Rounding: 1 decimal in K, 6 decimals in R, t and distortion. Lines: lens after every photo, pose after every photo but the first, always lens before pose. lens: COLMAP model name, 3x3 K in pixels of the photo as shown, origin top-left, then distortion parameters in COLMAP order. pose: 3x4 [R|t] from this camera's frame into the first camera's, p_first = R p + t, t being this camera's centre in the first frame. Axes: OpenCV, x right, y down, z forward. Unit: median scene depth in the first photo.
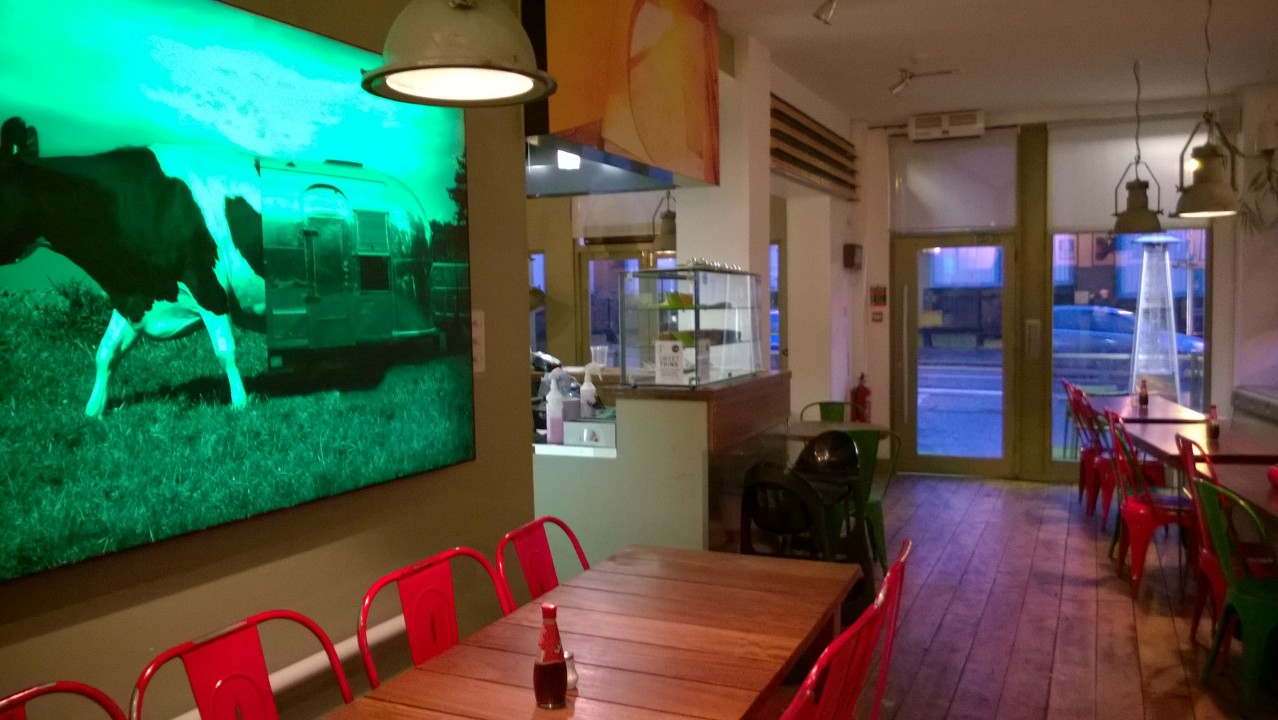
lens RADIAL K [[972.1, 0, 639.0], [0, 972.1, 360.0], [0, 0, 1]] dist [-0.002141, -0.001088]
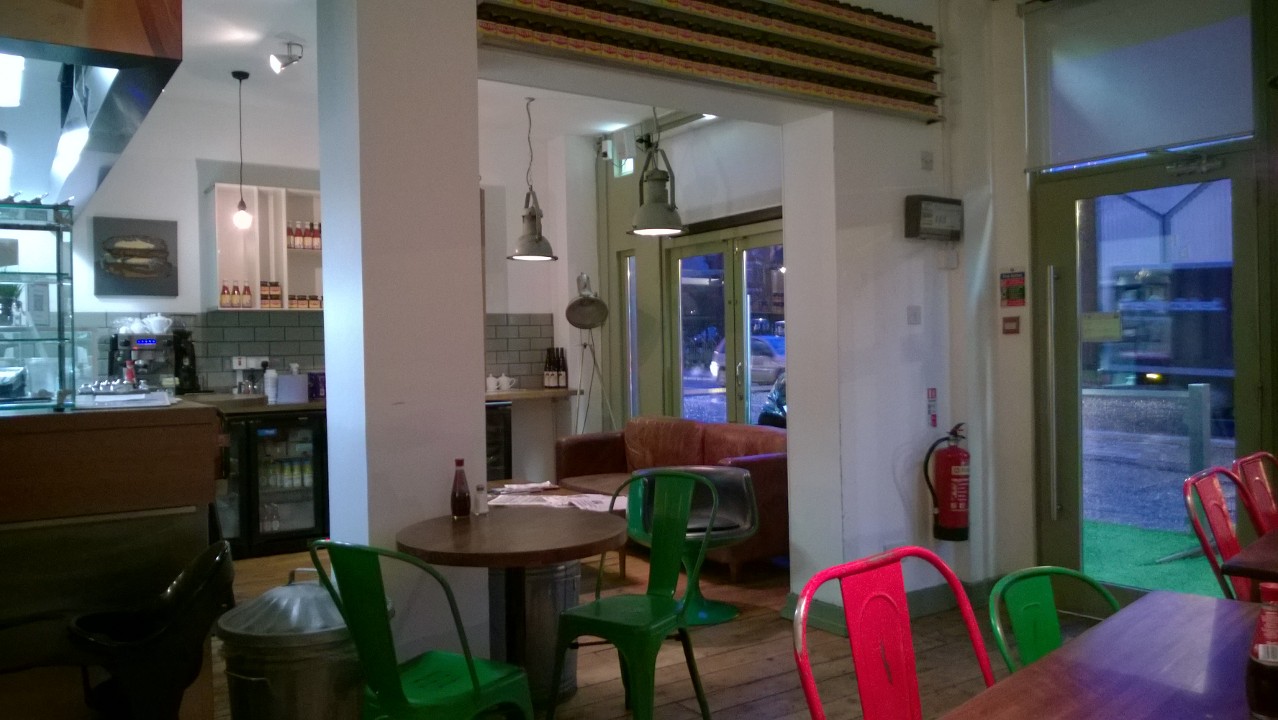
lens RADIAL K [[972.1, 0, 639.0], [0, 972.1, 360.0], [0, 0, 1]] dist [-0.002141, -0.001088]
pose [[0.857686, 0.008492, -0.514103, 0.355581], [-0.029327, 0.999044, -0.032426, 0.000881], [0.513336, 0.042888, 0.857115, 0.405298]]
